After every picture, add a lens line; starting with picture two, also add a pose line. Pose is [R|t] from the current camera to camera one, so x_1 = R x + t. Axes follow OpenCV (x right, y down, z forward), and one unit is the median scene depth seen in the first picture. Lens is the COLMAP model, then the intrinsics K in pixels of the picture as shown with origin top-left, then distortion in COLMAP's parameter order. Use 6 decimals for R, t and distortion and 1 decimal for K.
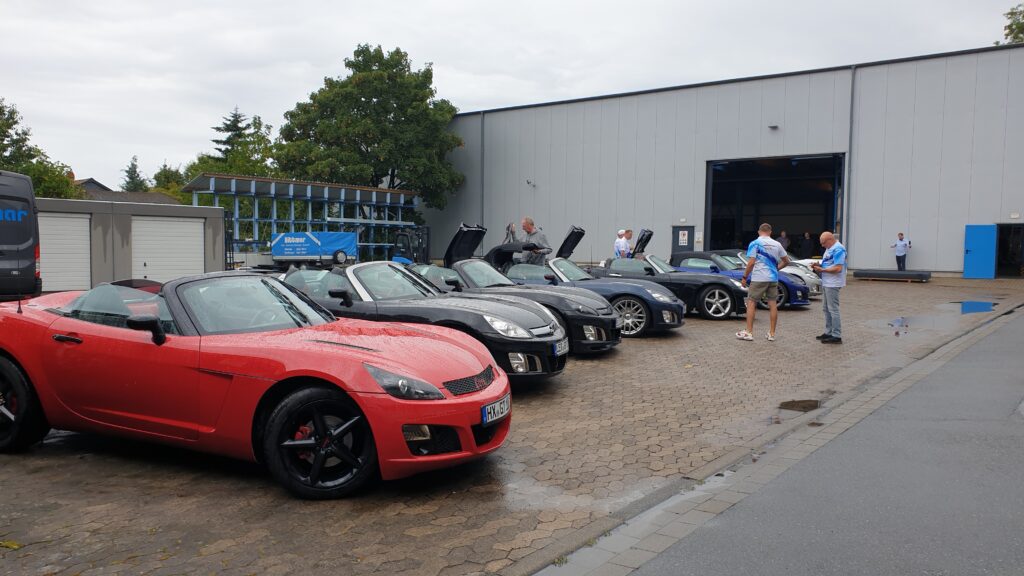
lens RADIAL K [[769.6, 0, 512.0], [0, 769.6, 288.0], [0, 0, 1]] dist [0.099317, -0.147615]
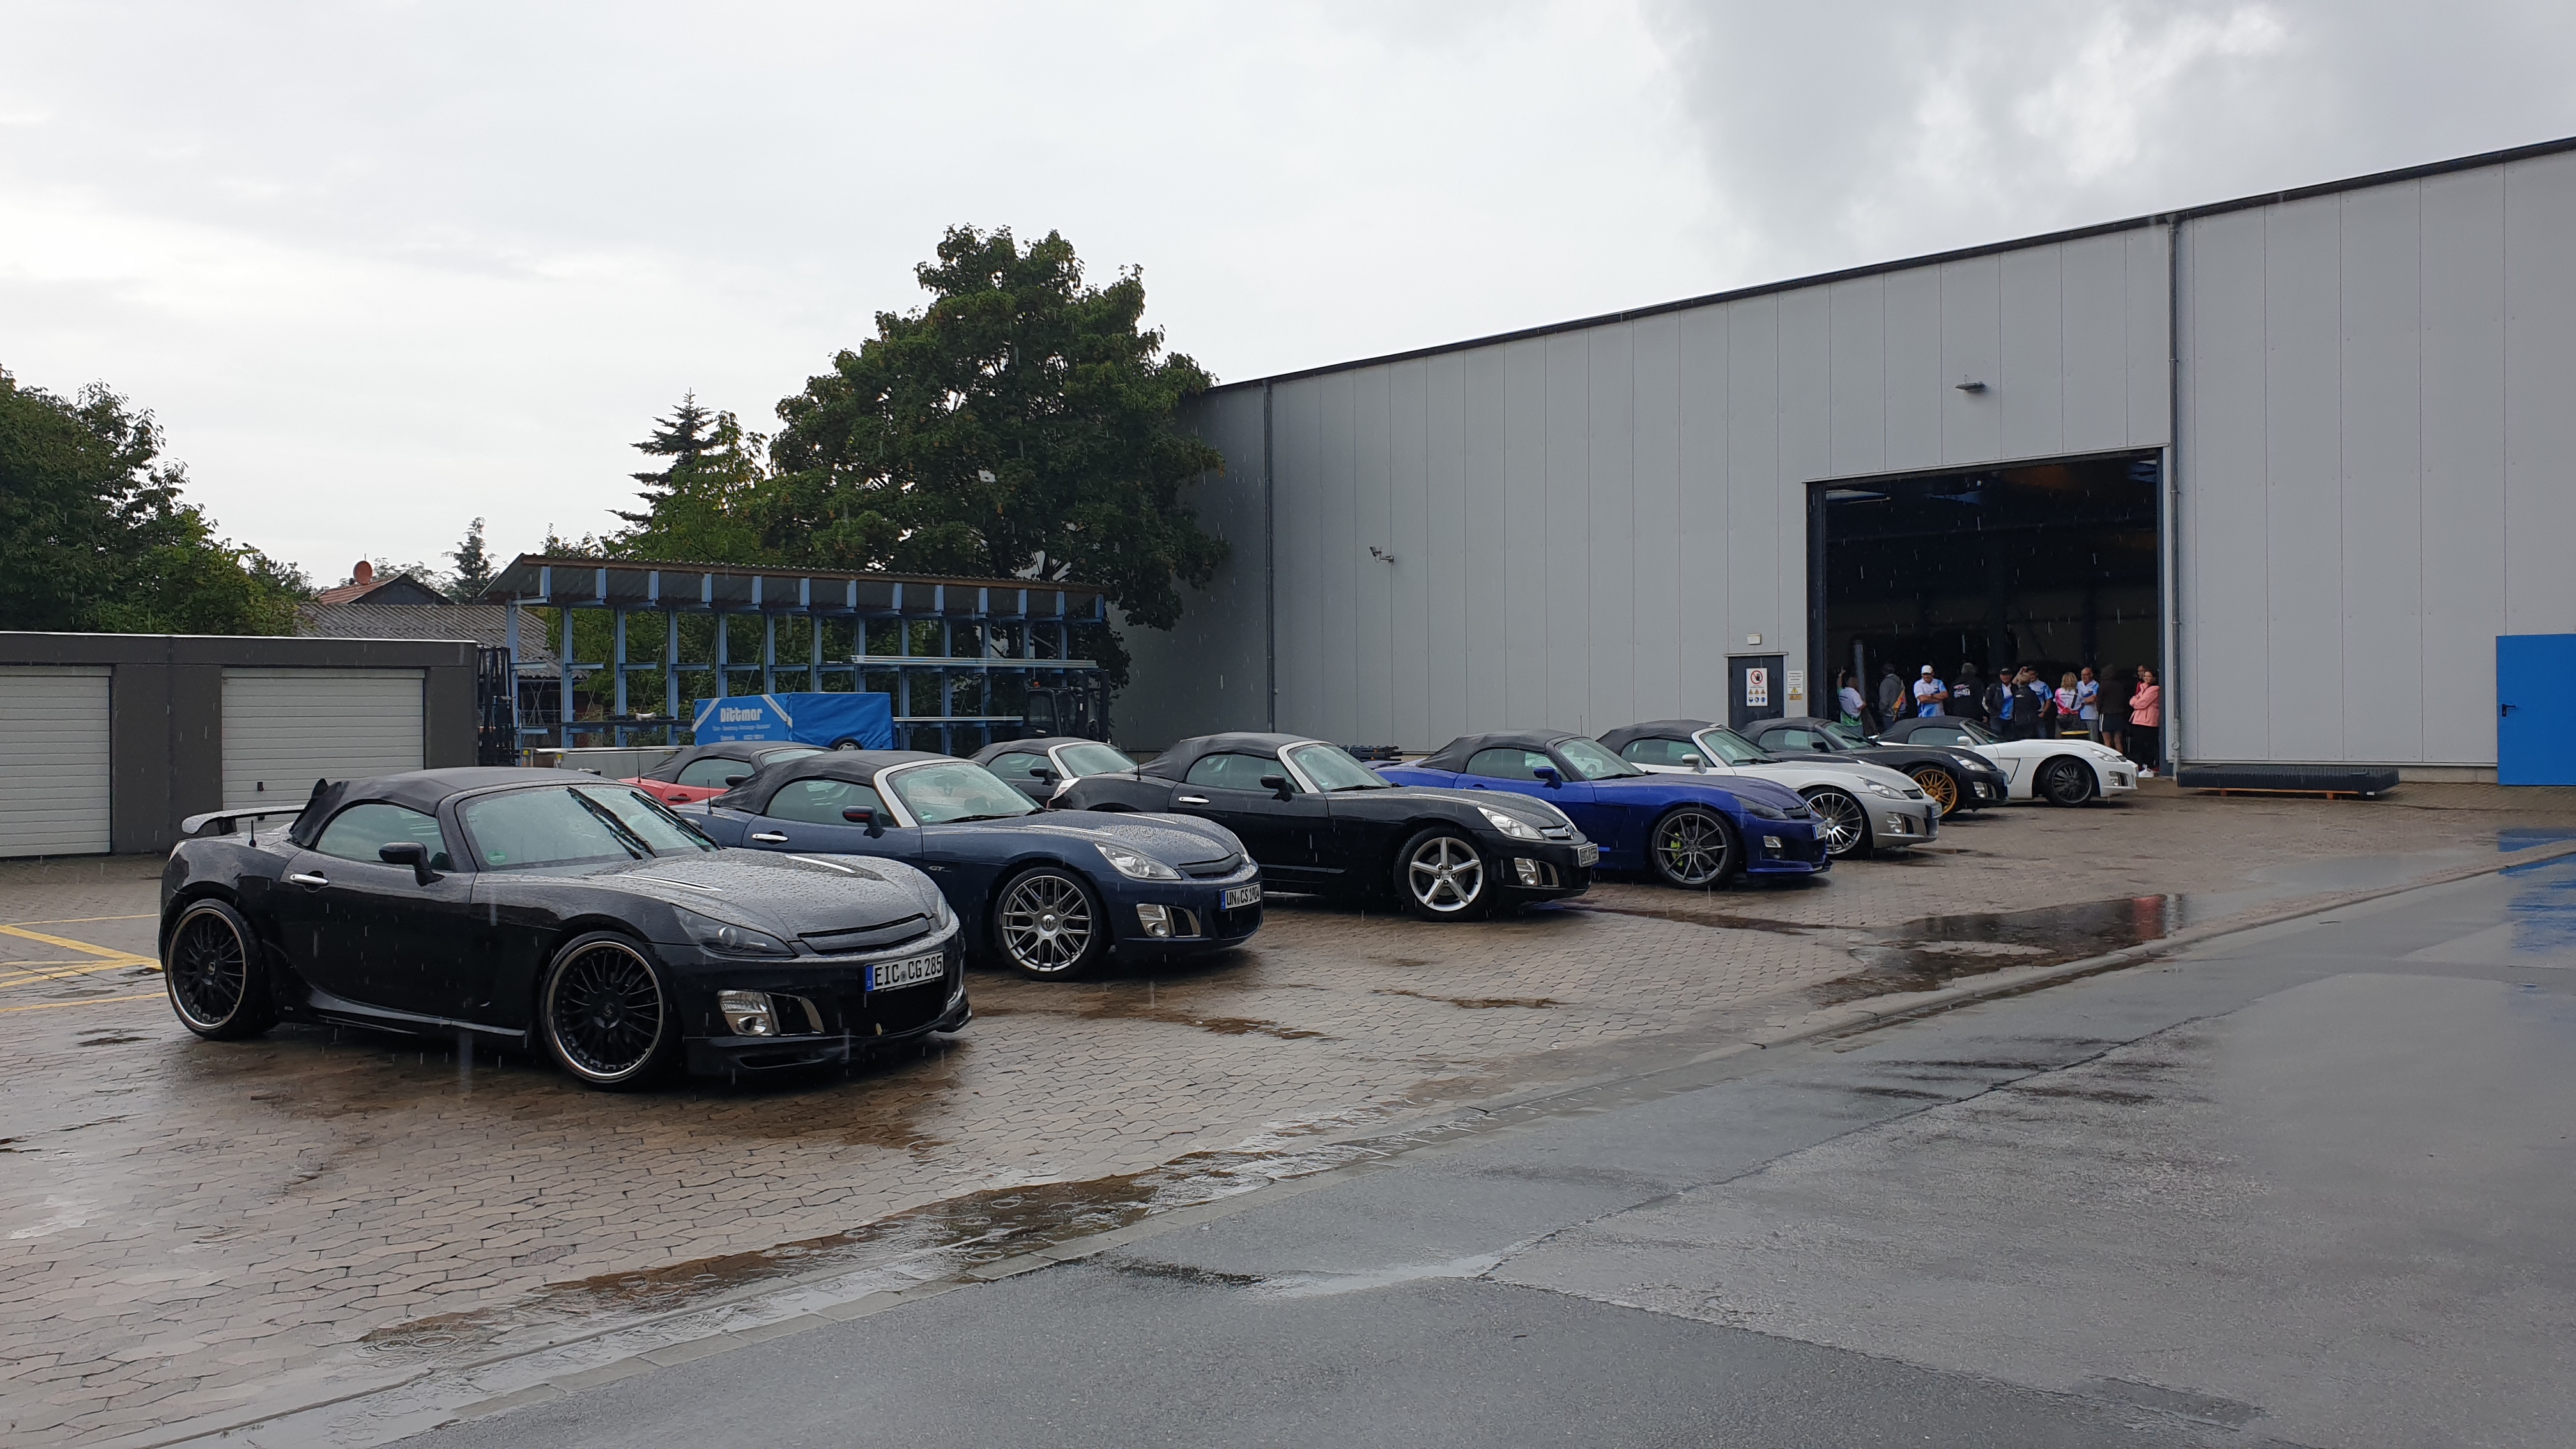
lens RADIAL K [[1920.4, 0, 1307.4], [0, 1920.4, 713.8], [0, 0, 1]] dist [0.197342, -0.478309]
pose [[0.992826, -0.021108, -0.117686, 0.116568], [0.014752, 0.998398, -0.054619, -0.002806], [0.118650, 0.052491, 0.991548, 0.034005]]
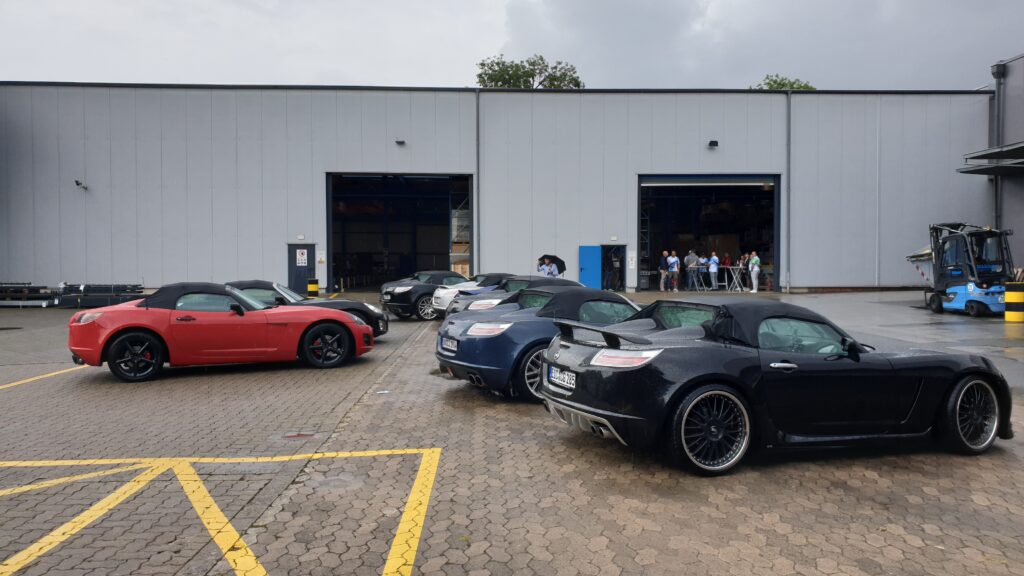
lens RADIAL K [[779.1, 0, 512.0], [0, 779.1, 288.0], [0, 0, 1]] dist [-0.004296, 0.036345]
pose [[0.772363, -0.027804, 0.634572, -0.161663], [0.041775, 0.999102, -0.007071, -0.013665], [-0.633806, 0.031971, 0.772831, 0.162905]]
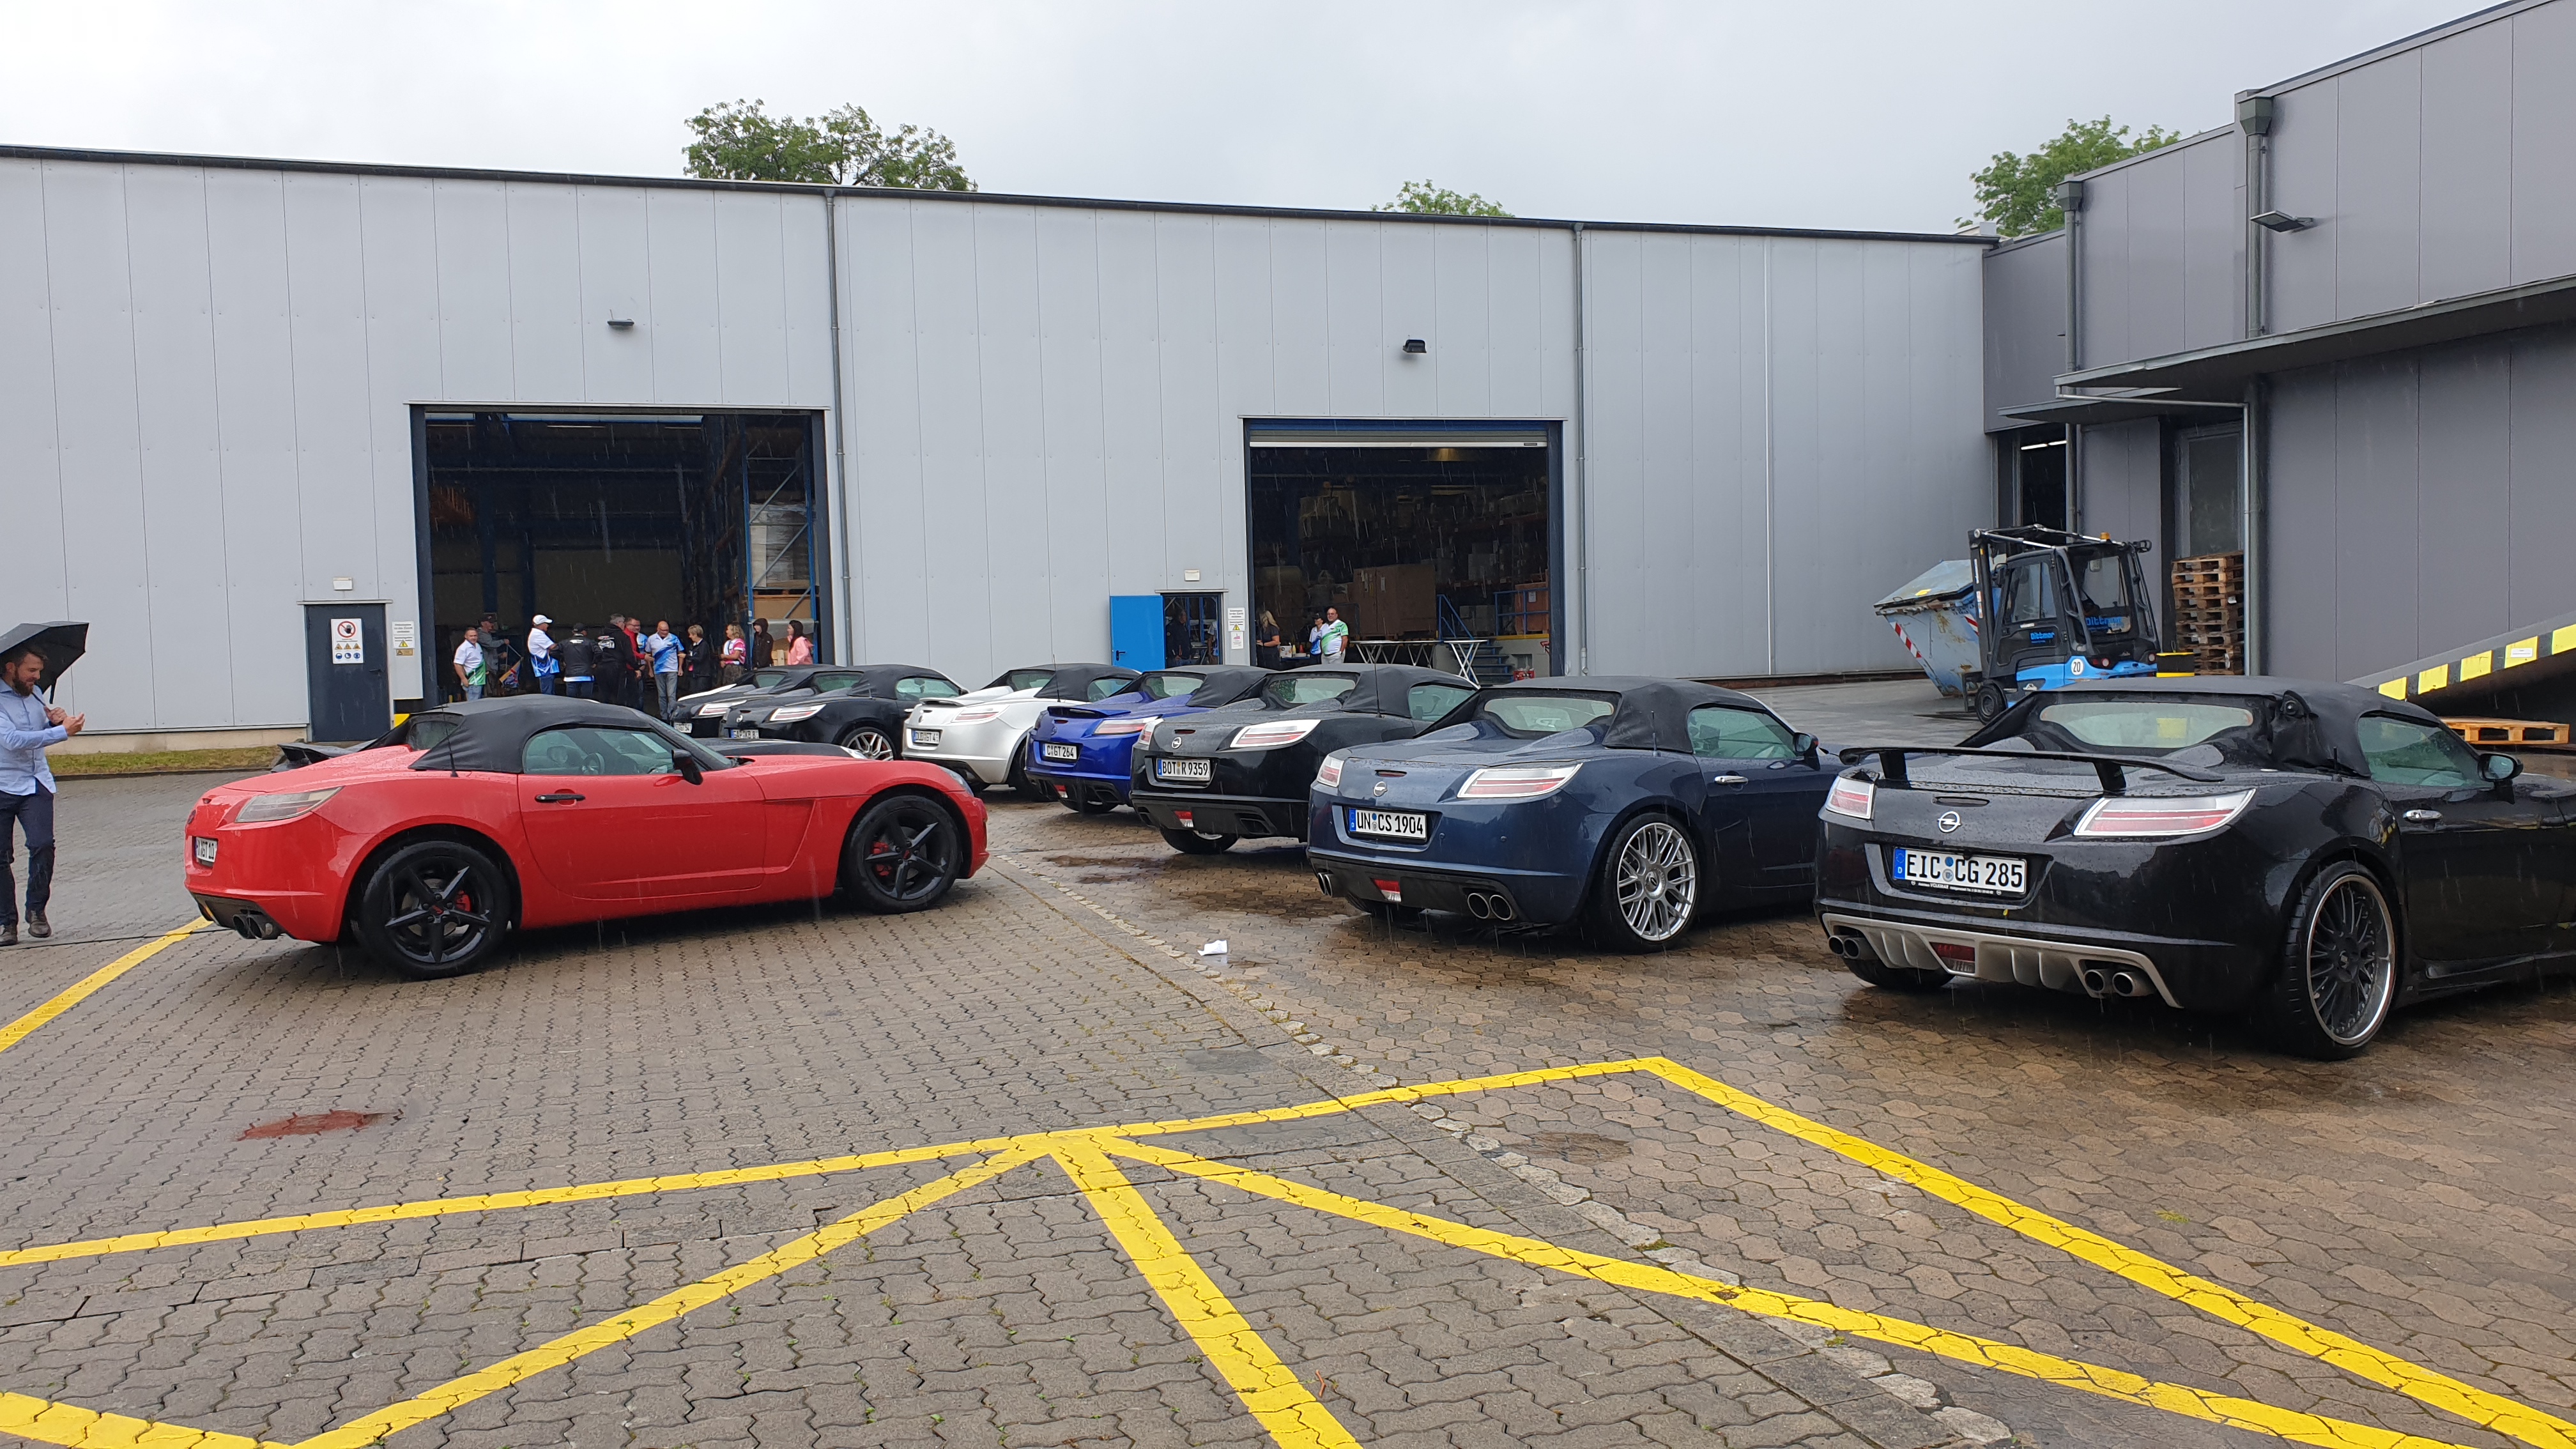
lens RADIAL K [[1950.0, 0, 1270.7], [0, 1950.0, 773.2], [0, 0, 1]] dist [0.022760, -0.002454]
pose [[0.573299, -0.077693, 0.815654, -0.228347], [0.074129, 0.996330, 0.042800, -0.016647], [-0.815986, 0.035926, 0.576955, 0.226827]]
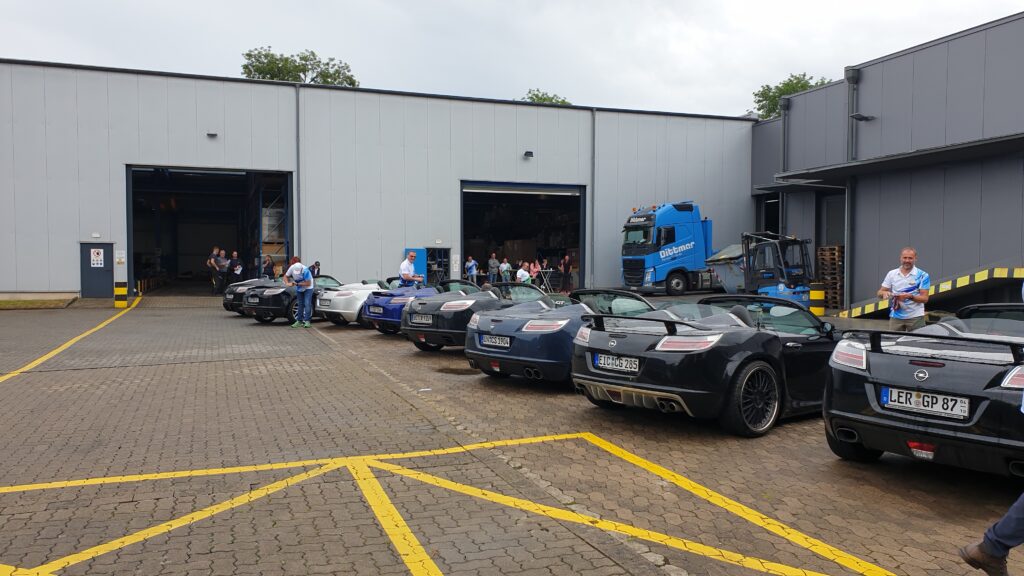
lens RADIAL K [[774.6, 0, 495.0], [0, 774.6, 315.7], [0, 0, 1]] dist [0.026576, 0.003875]
pose [[0.552131, -0.056848, 0.831817, -0.227921], [0.046602, 0.998217, 0.037288, -0.016199], [-0.832454, 0.018177, 0.553796, 0.218419]]
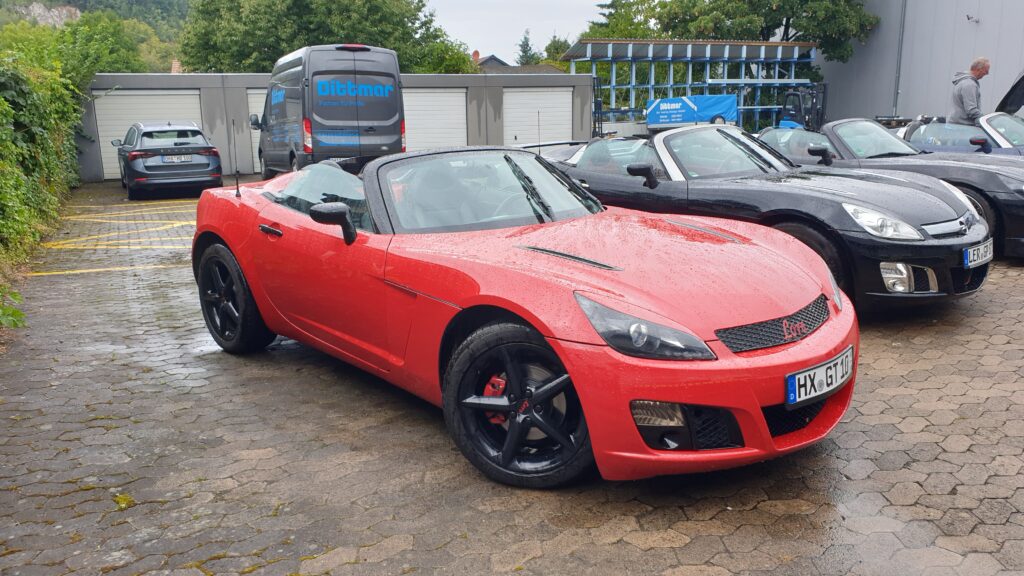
lens RADIAL K [[790.2, 0, 512.0], [0, 790.2, 288.0], [0, 0, 1]] dist [0.021312, -0.003772]
pose [[0.883783, 0.068022, -0.462925, 0.005741], [0.008239, 0.986960, 0.160753, -0.000859], [0.467824, -0.145885, 0.871699, 0.045909]]
